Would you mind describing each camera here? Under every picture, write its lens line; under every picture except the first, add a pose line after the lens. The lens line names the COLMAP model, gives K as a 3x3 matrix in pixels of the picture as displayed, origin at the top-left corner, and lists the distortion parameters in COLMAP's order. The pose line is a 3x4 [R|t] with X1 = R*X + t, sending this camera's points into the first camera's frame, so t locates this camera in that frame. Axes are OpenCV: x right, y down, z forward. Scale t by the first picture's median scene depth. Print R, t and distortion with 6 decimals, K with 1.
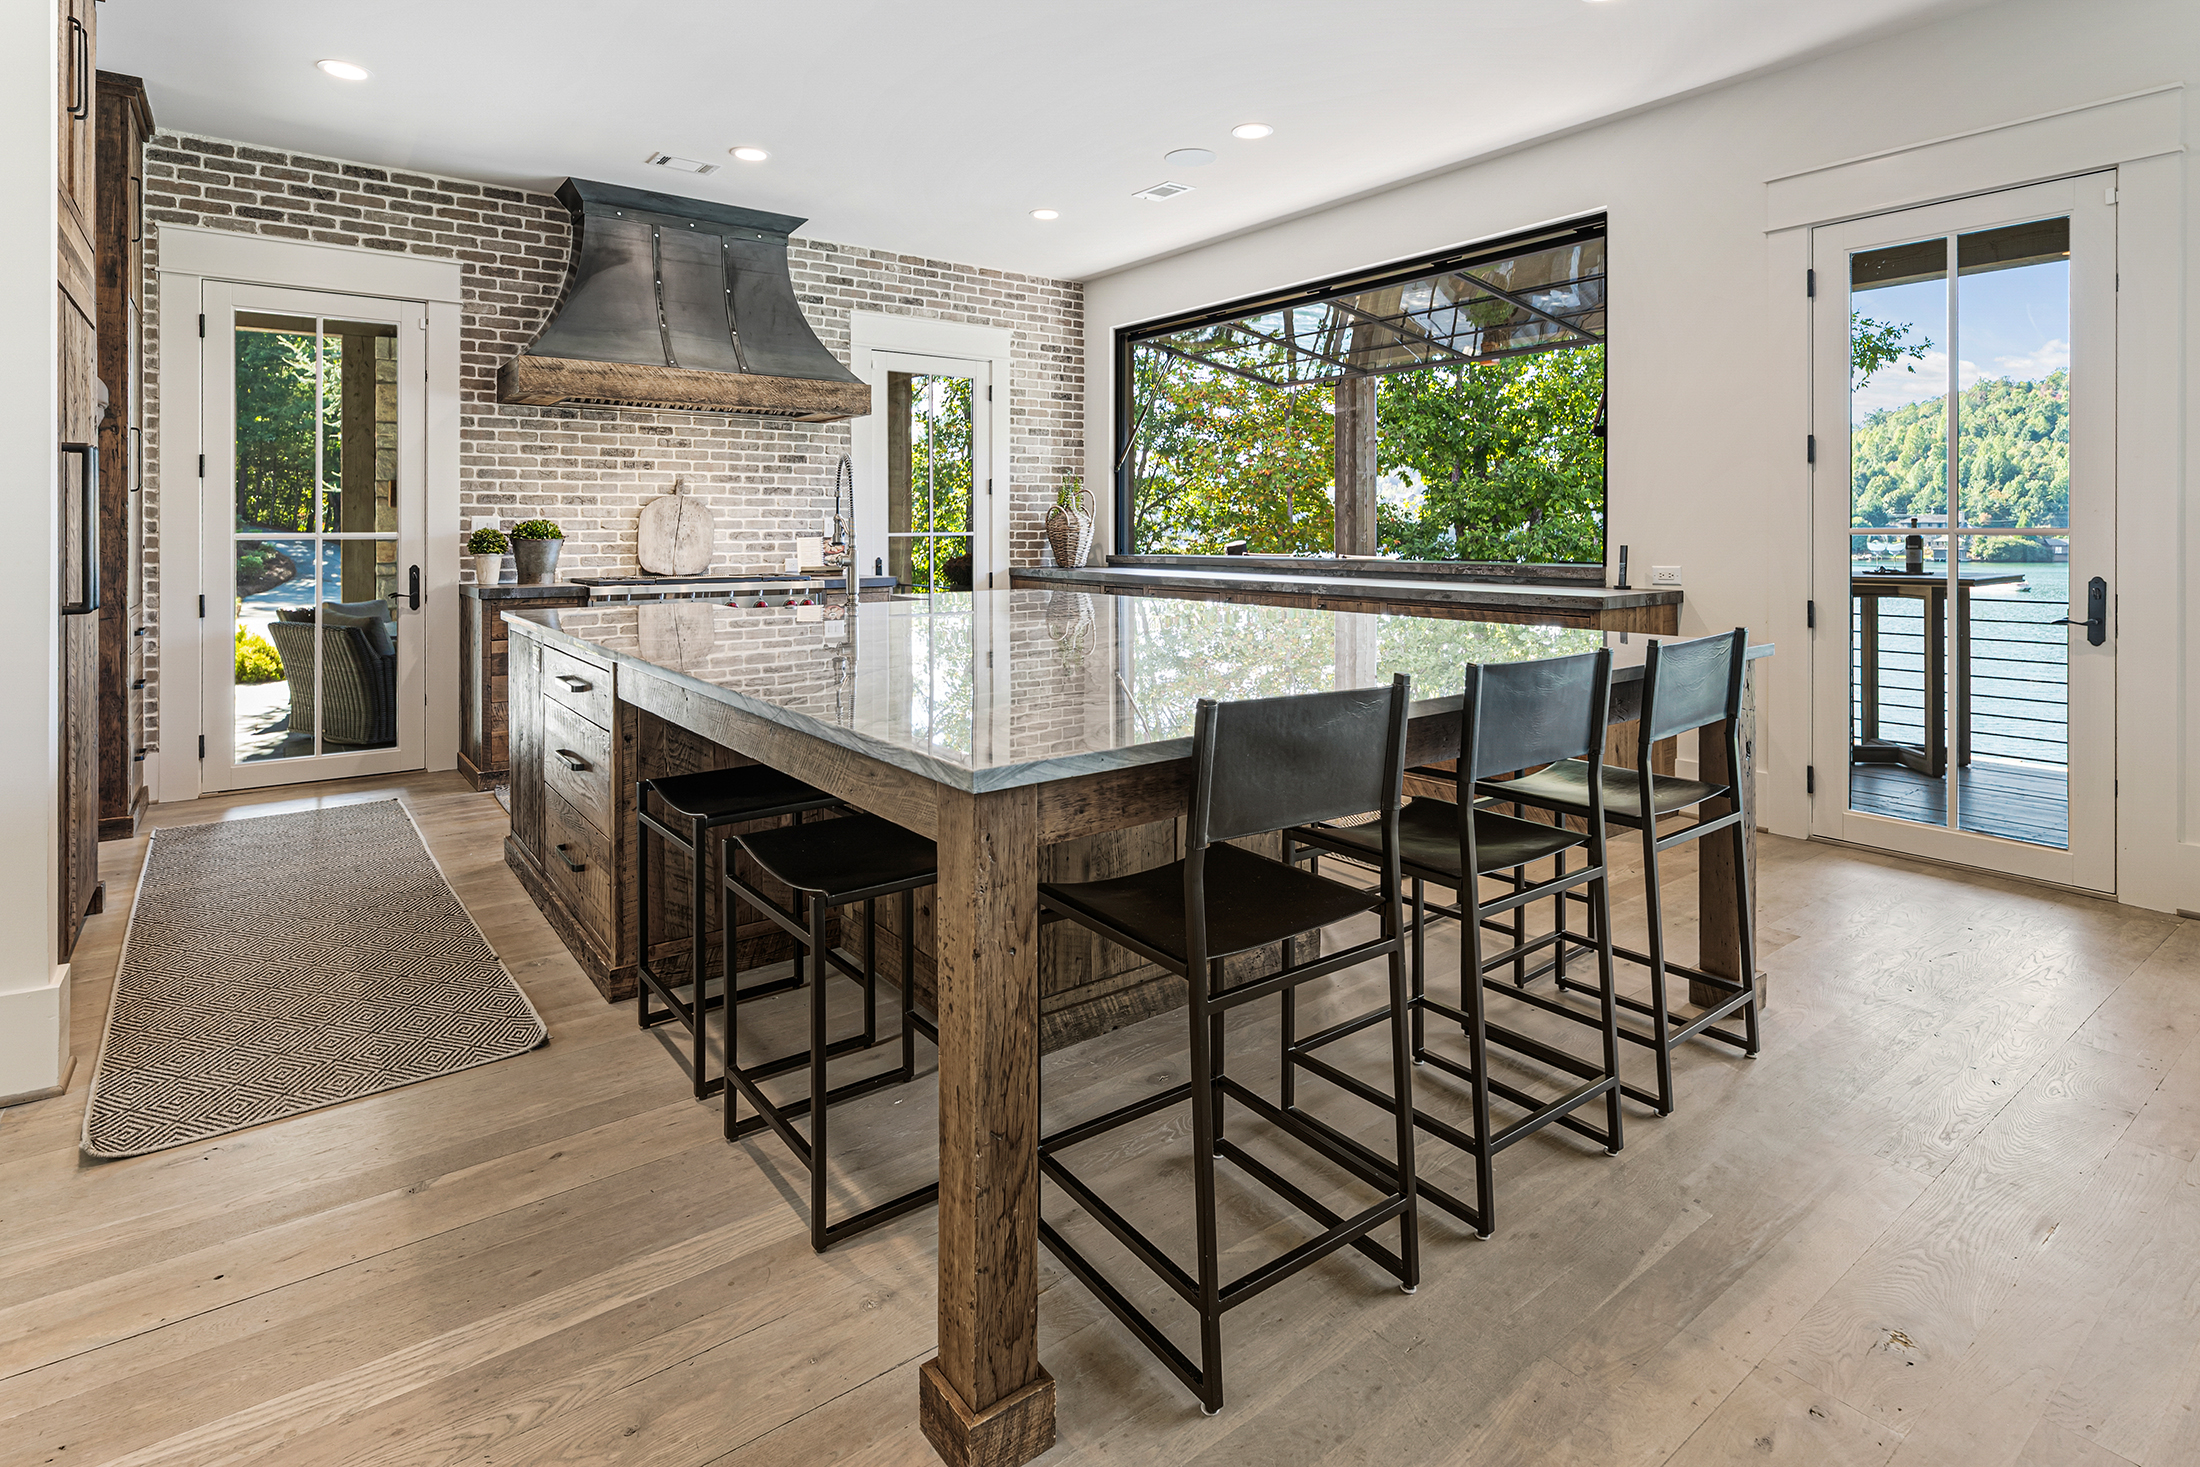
lens RADIAL K [[1081.3, 0, 1078.0], [0, 1081.3, 555.0], [0, 0, 1]] dist [0.007945, -0.003360]
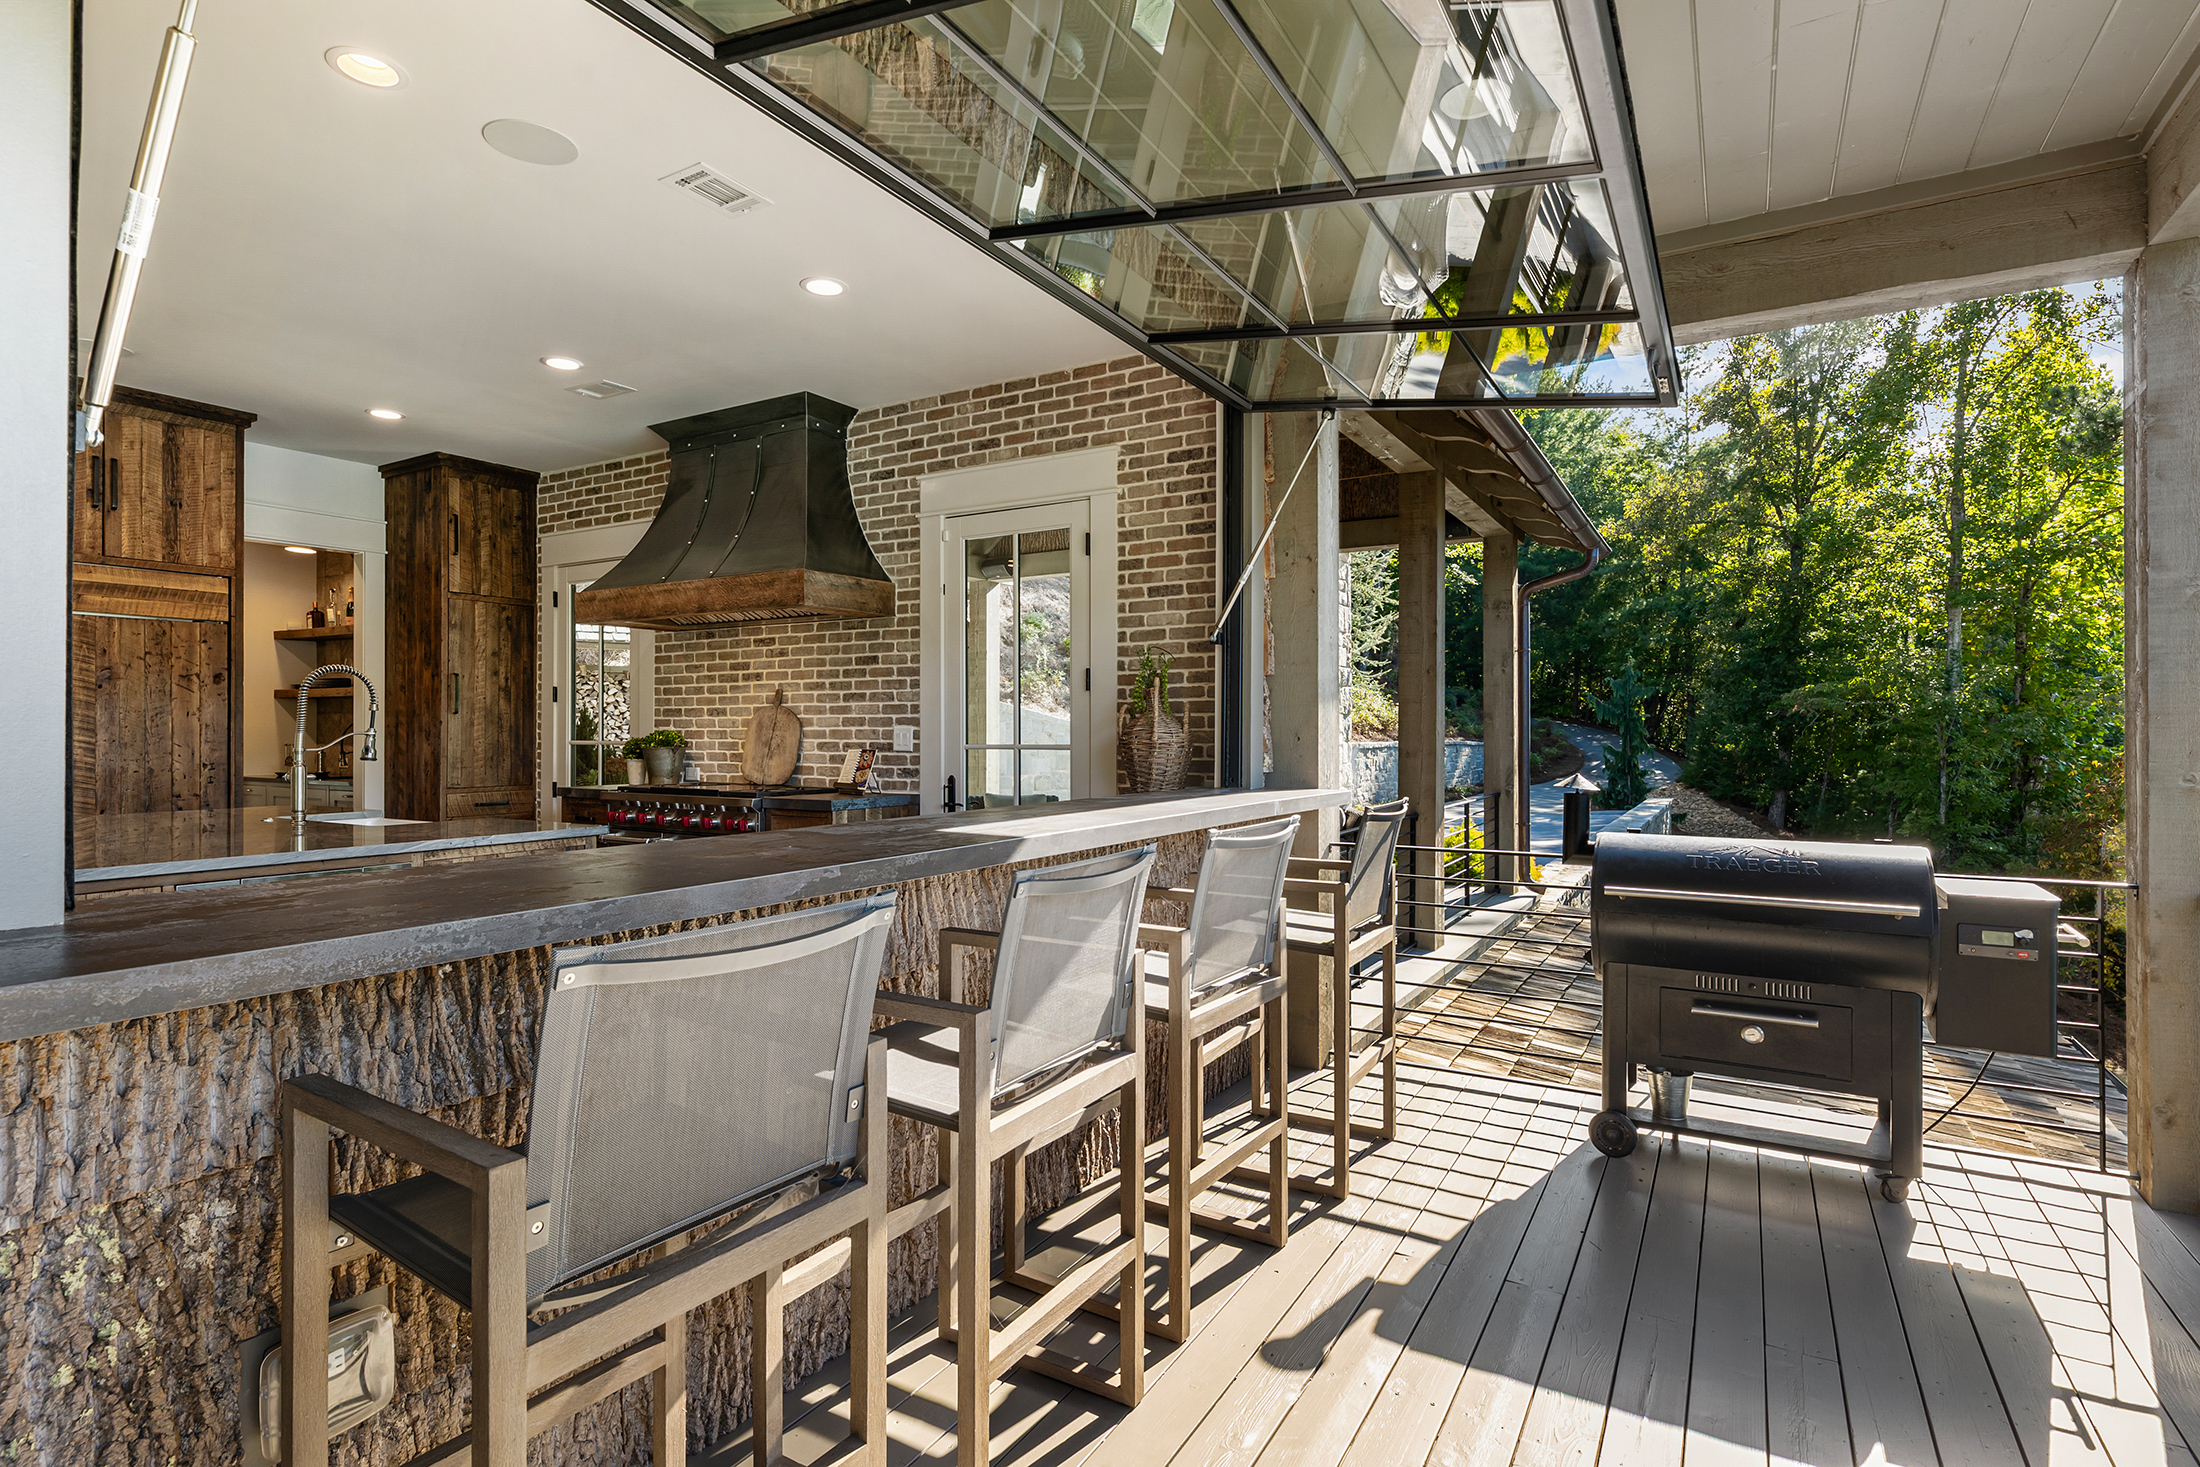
lens RADIAL K [[1081.3, 0, 1095.4], [0, 1081.3, 718.2], [0, 0, 1]] dist [0.007945, -0.003360]
pose [[0.389475, -0.009165, -0.920992, 0.624811], [-0.023207, 0.999535, -0.019761, -0.028582], [0.920745, 0.029070, 0.389081, 0.835133]]
